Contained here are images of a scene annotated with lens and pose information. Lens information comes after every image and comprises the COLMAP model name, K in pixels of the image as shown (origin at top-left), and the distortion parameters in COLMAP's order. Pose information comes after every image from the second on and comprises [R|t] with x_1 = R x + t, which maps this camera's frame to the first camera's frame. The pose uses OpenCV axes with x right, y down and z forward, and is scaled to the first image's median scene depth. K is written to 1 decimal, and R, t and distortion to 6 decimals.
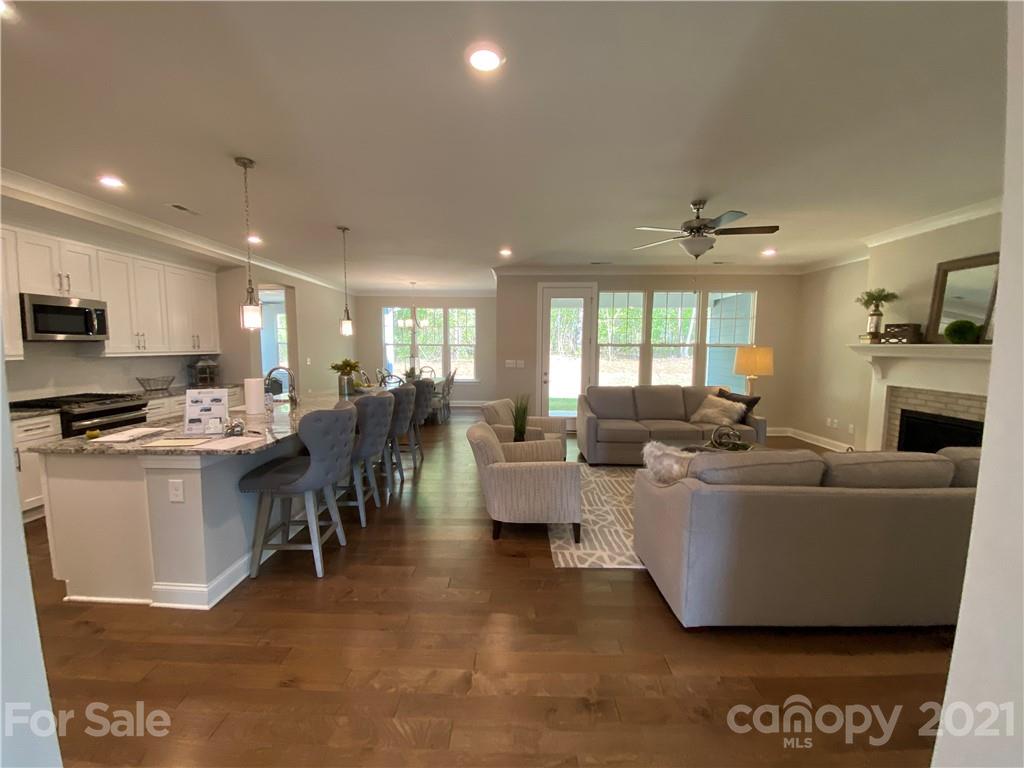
lens RADIAL K [[410.9, 0, 507.4], [0, 410.9, 383.6], [0, 0, 1]] dist [0.048040, -0.038253]
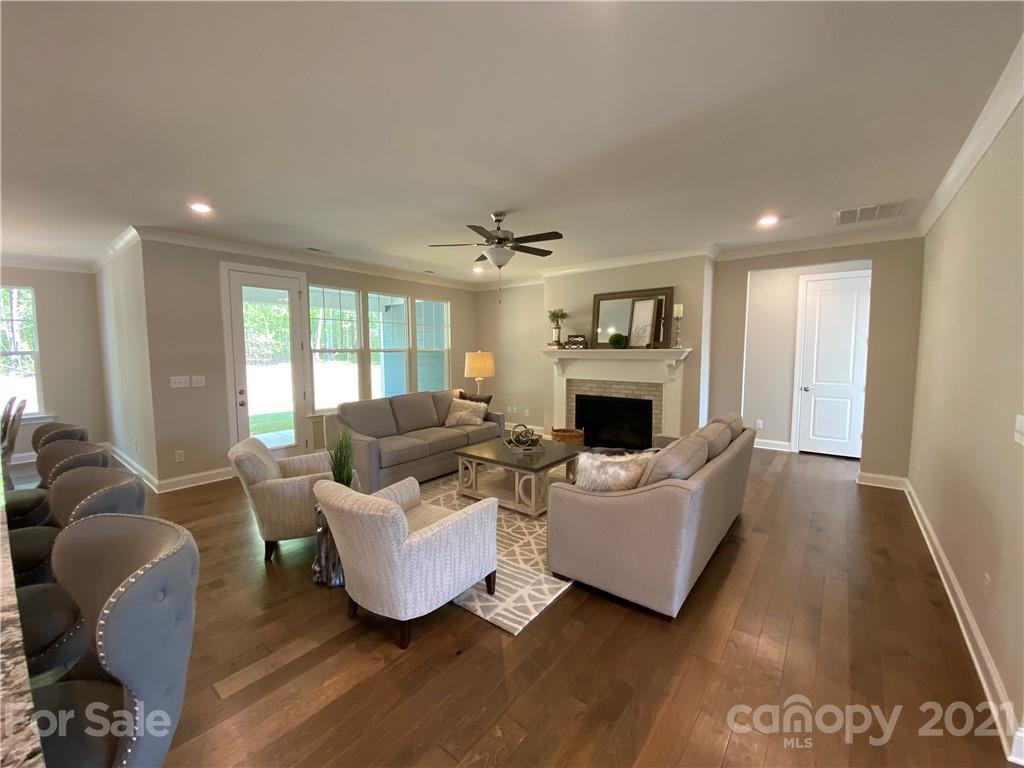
lens RADIAL K [[410.9, 0, 507.4], [0, 410.9, 383.6], [0, 0, 1]] dist [0.048040, -0.038253]
pose [[0.606006, -0.075778, 0.791842, -0.303472], [0.079011, 0.996264, 0.034873, -0.042716], [-0.791526, 0.041431, 0.609729, 0.310978]]
